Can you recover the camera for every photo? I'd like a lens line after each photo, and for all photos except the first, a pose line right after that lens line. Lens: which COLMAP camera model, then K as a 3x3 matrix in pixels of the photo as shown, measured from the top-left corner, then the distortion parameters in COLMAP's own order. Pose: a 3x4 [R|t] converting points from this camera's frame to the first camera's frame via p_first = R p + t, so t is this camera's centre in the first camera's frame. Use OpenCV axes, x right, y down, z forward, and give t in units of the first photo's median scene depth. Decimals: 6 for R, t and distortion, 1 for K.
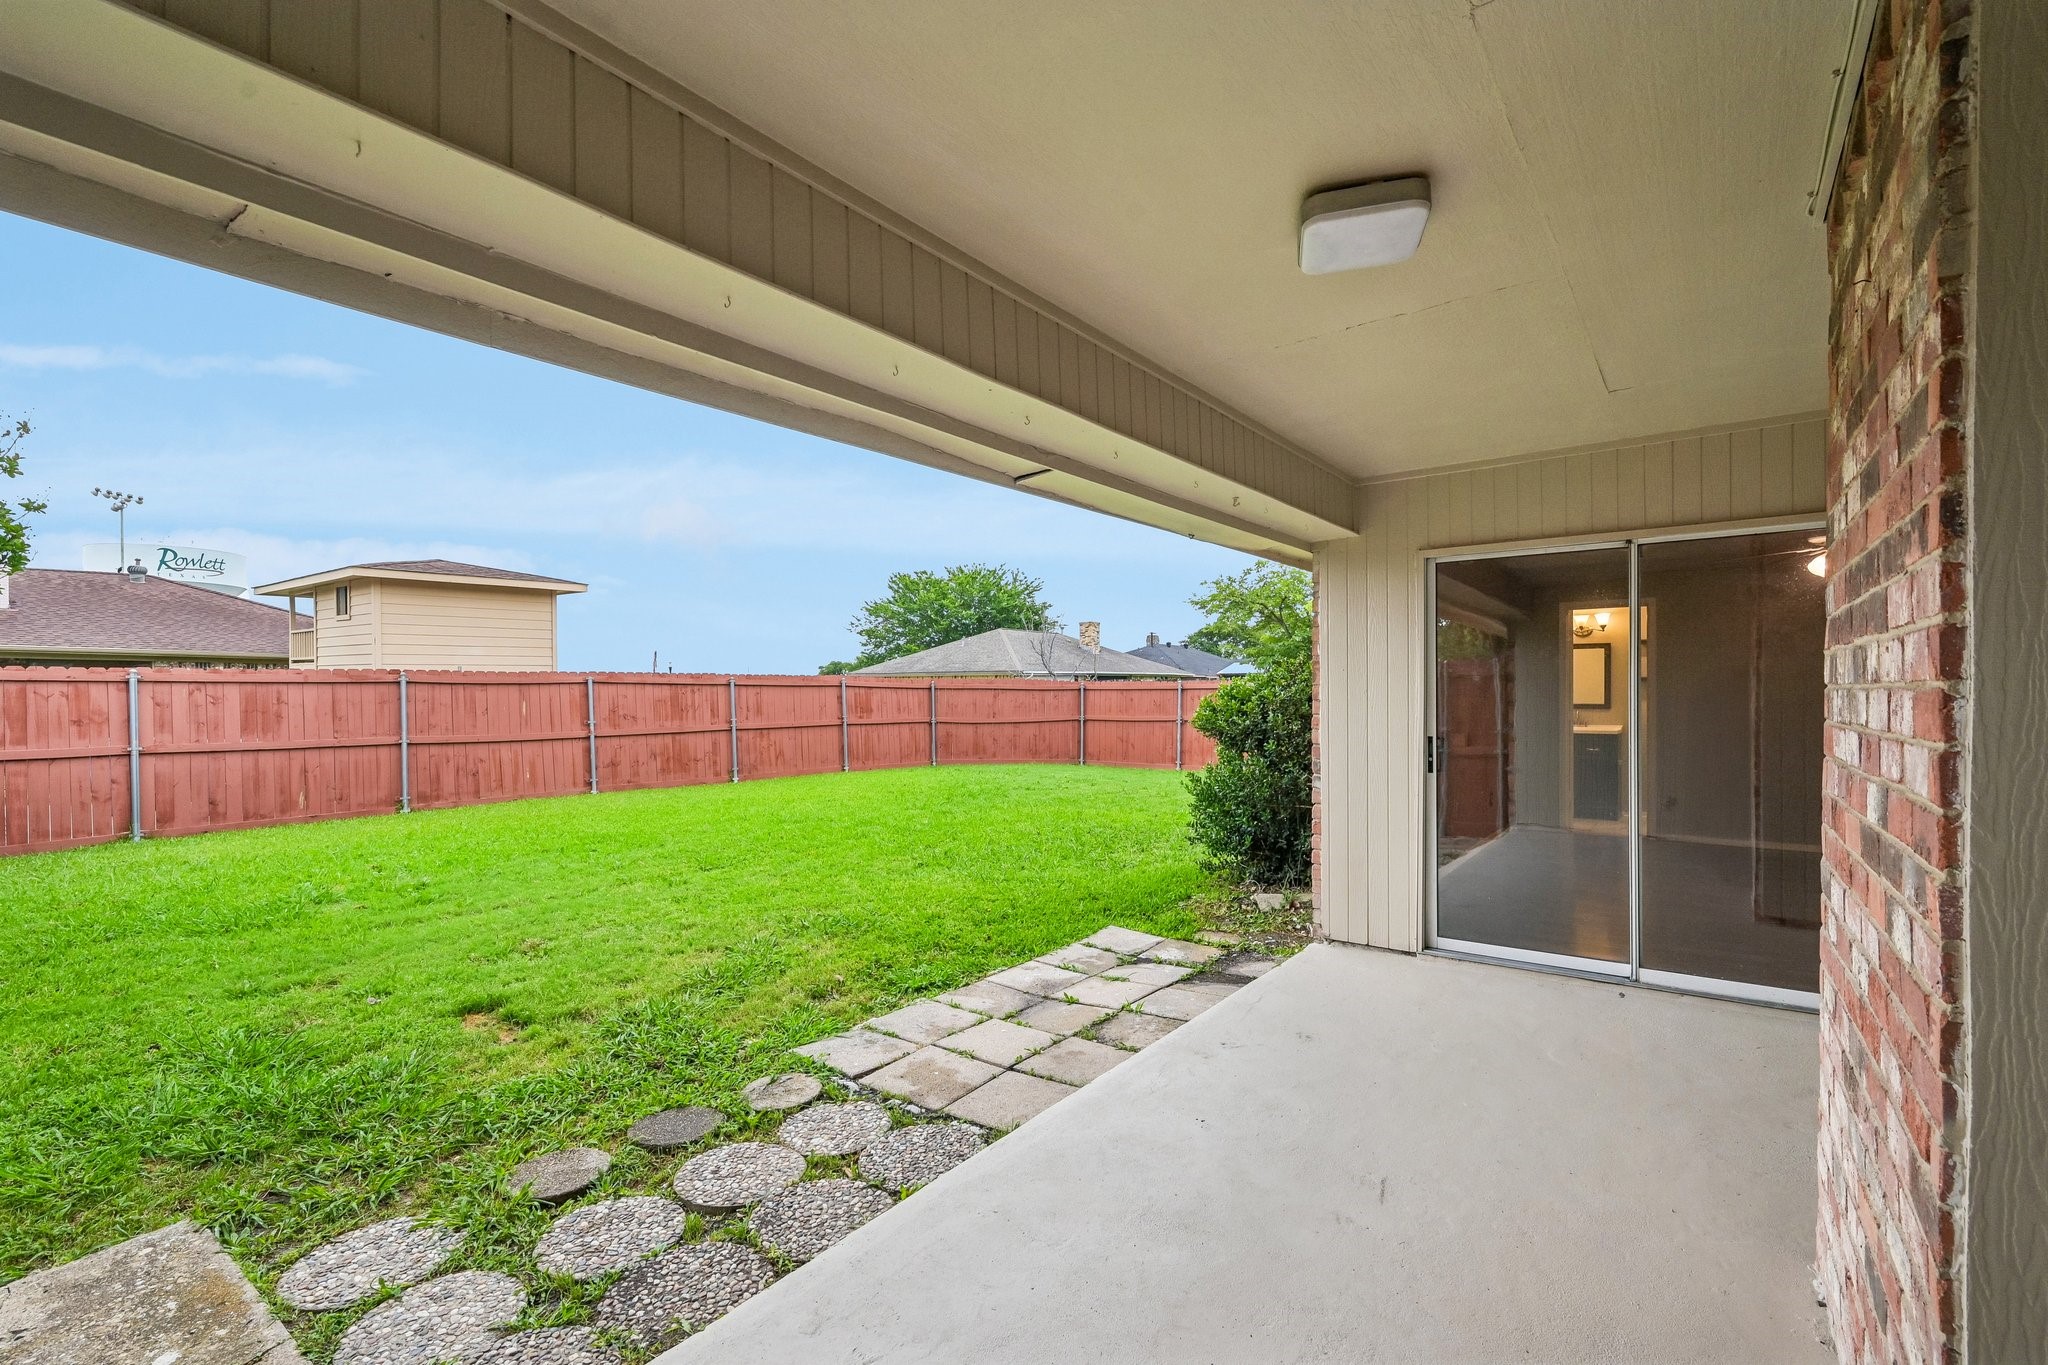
lens RADIAL K [[915.3, 0, 1029.5], [0, 915.3, 693.6], [0, 0, 1]] dist [0.001868, -0.001163]
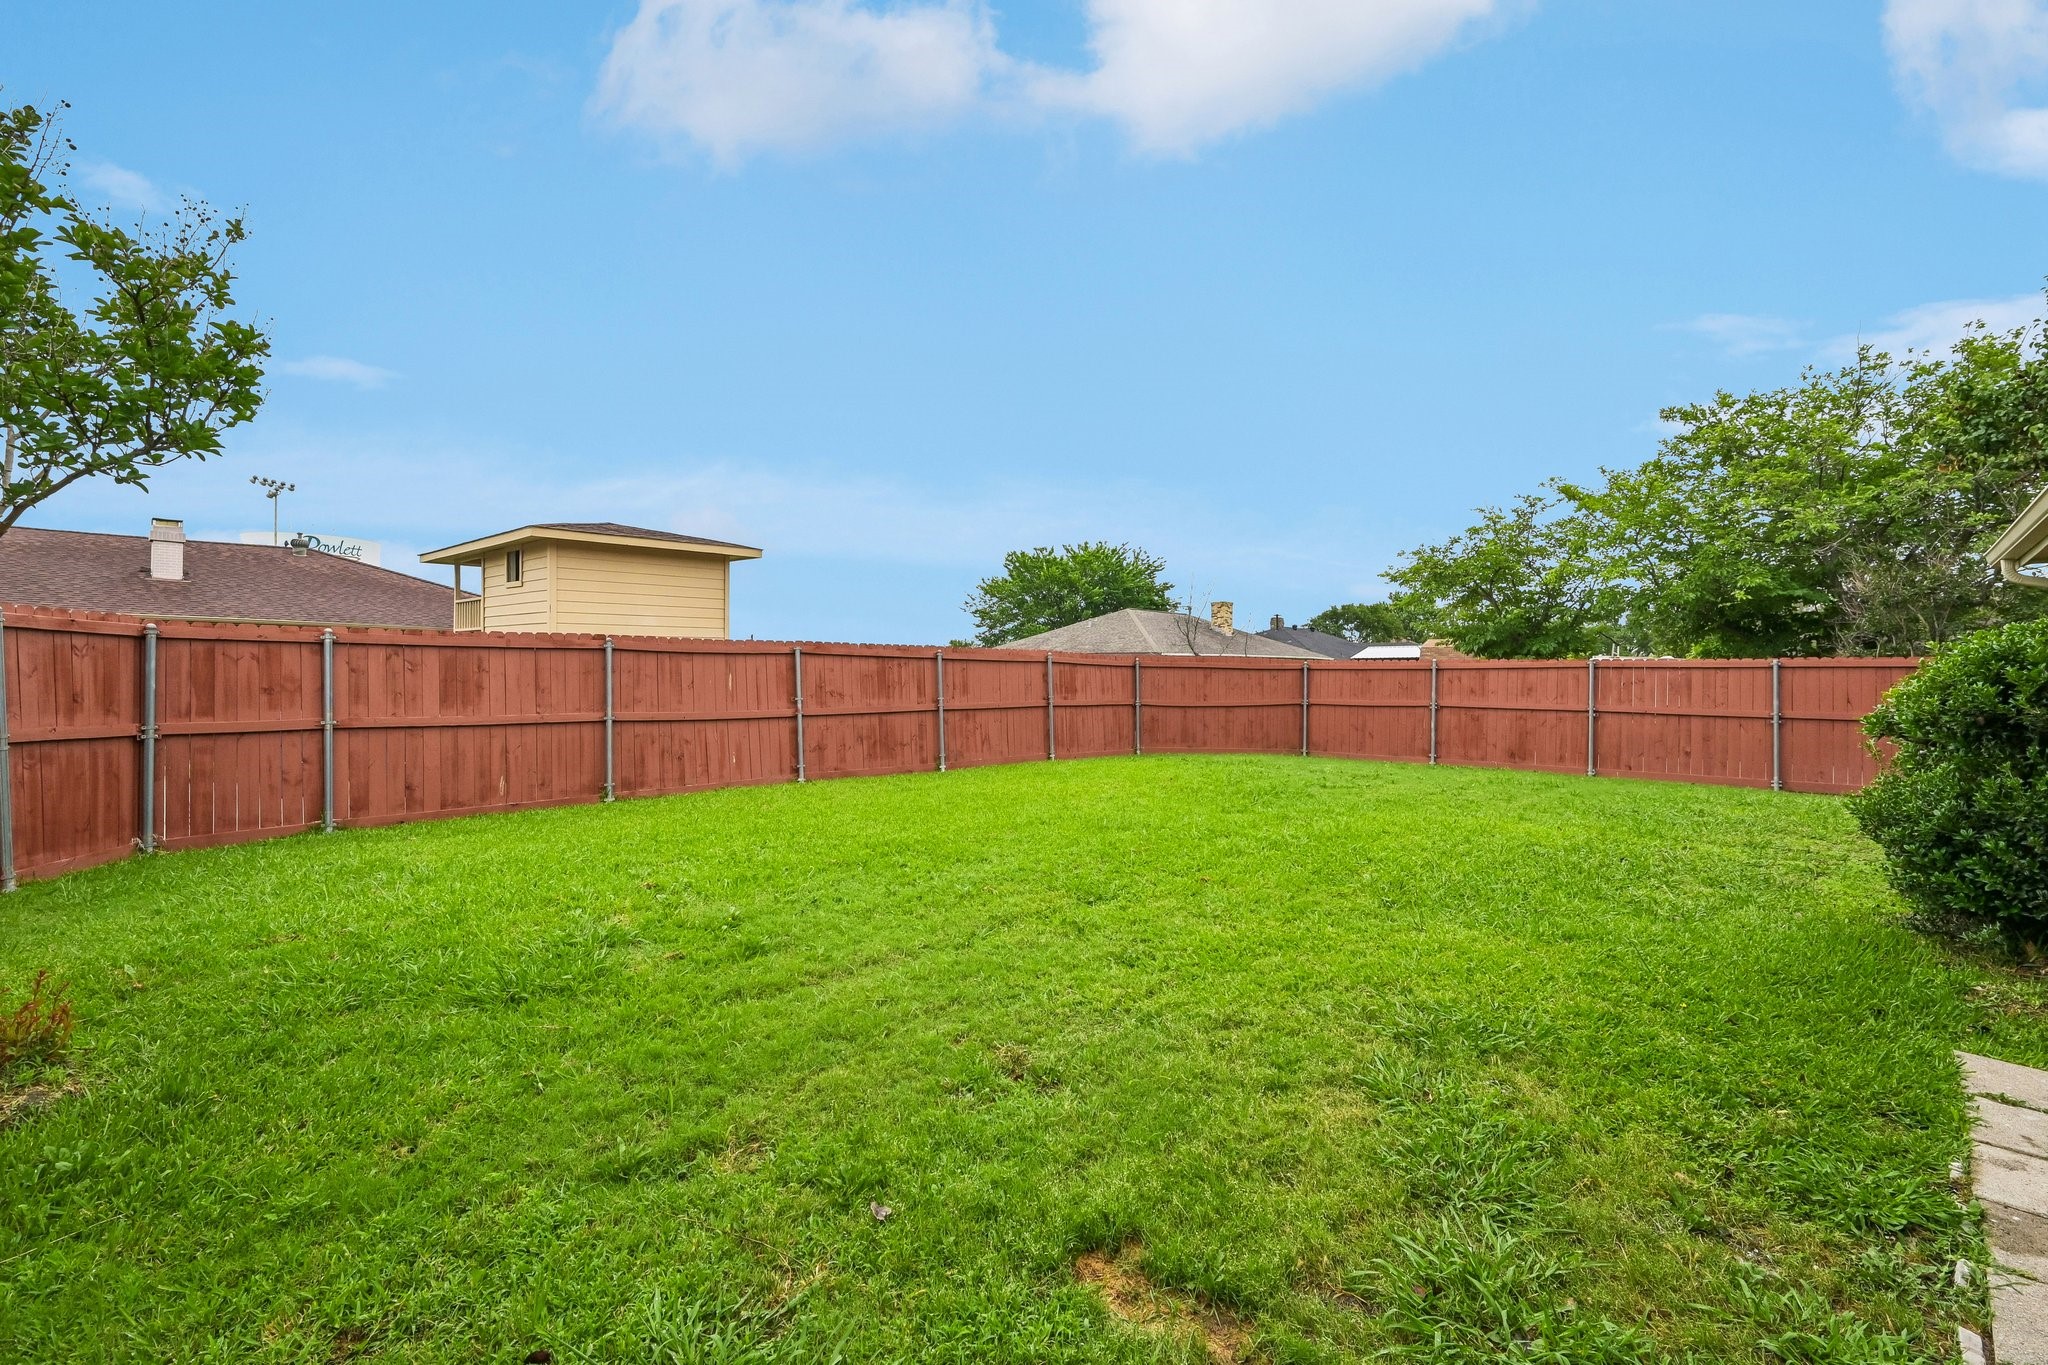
lens RADIAL K [[915.3, 0, 1020.4], [0, 915.3, 685.6], [0, 0, 1]] dist [0.001868, -0.001163]
pose [[0.995489, 0.008892, -0.094462, -0.168269], [-0.008266, 0.999941, 0.007021, 0.009435], [0.094519, -0.006209, 0.995504, 0.140937]]
